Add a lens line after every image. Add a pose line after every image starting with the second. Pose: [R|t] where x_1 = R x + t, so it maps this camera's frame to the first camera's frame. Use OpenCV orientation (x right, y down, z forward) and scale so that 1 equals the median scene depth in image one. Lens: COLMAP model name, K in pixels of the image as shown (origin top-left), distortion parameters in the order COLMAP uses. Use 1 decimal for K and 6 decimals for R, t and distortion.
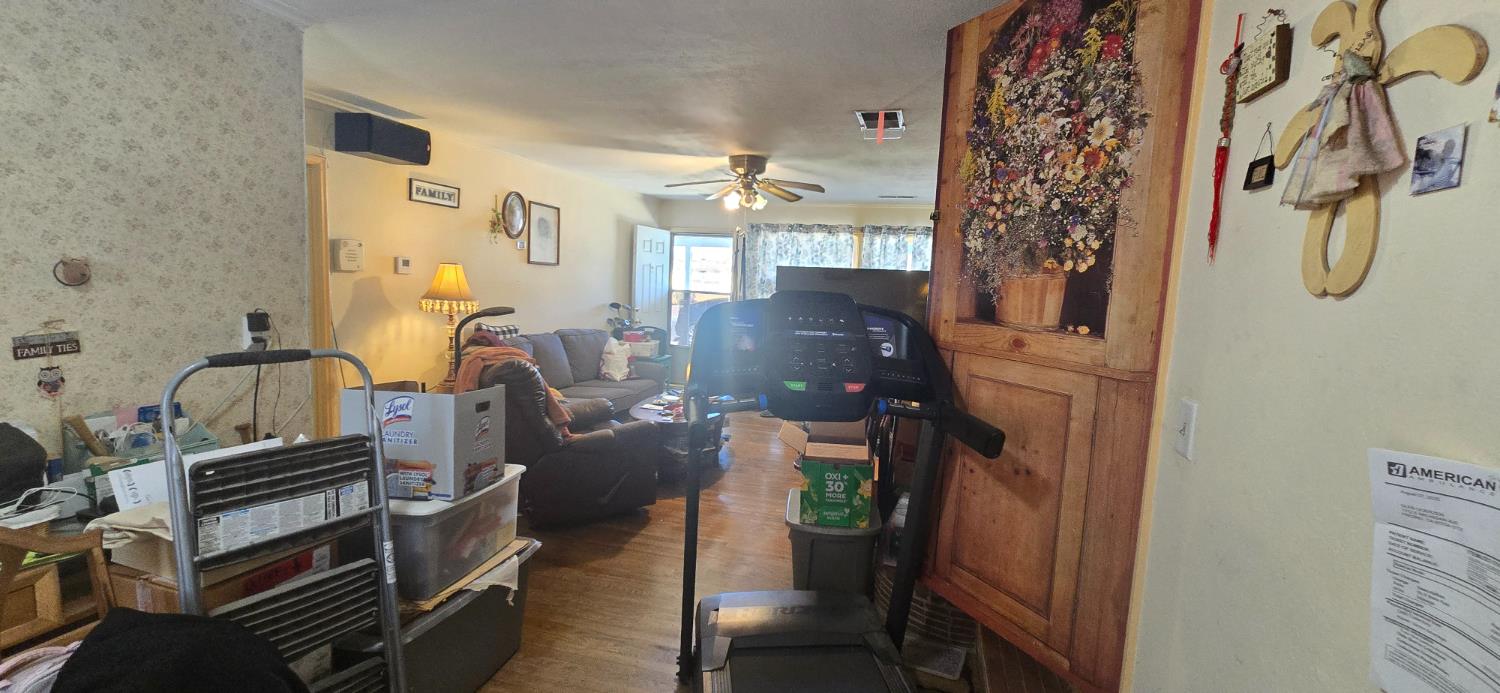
lens RADIAL K [[612.4, 0, 756.9], [0, 612.4, 341.8], [0, 0, 1]] dist [-0.004726, -0.000042]
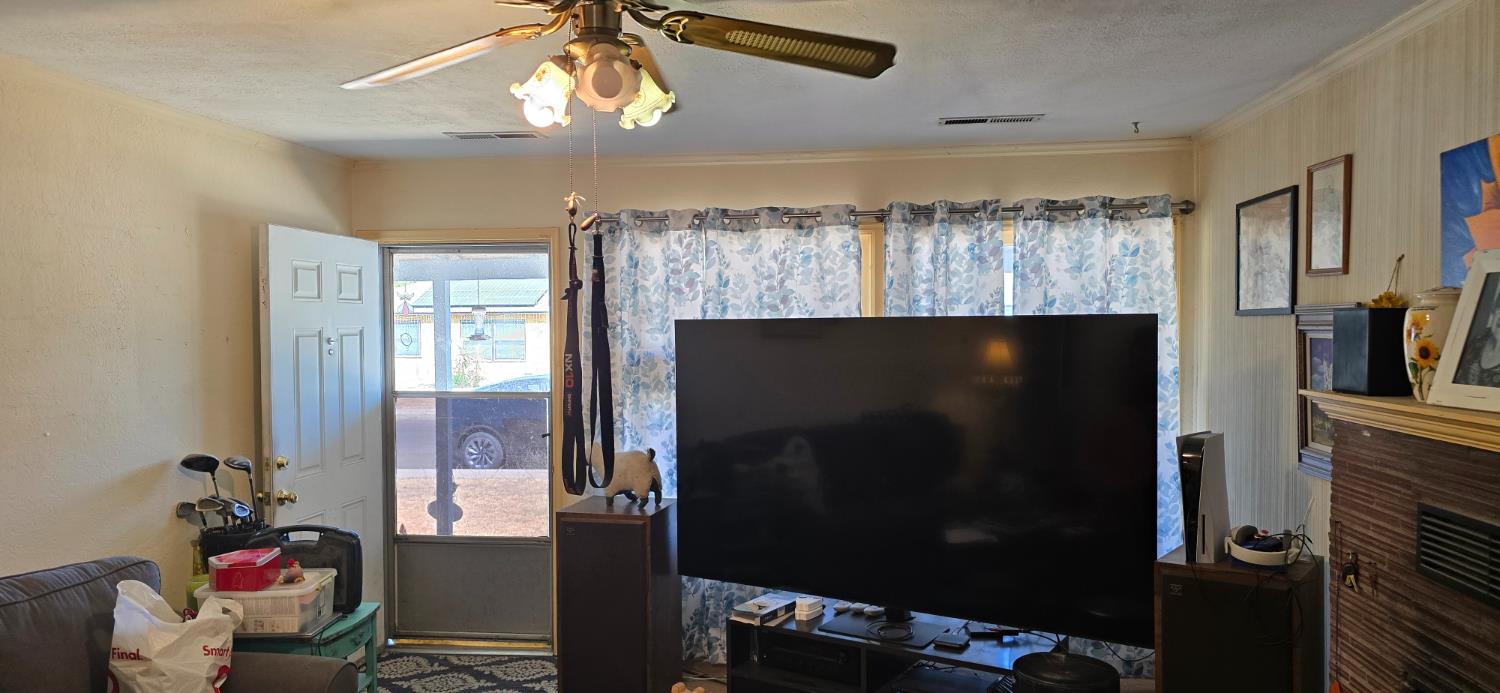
lens RADIAL K [[995.8, 0, 749.5], [0, 995.8, 340.8], [0, 0, 1]] dist [0.097204, -0.139752]
pose [[0.986002, -0.056626, 0.156822, -0.017585], [0.069889, 0.994311, -0.080386, -0.057768], [-0.151378, 0.090221, 0.984350, 0.385518]]
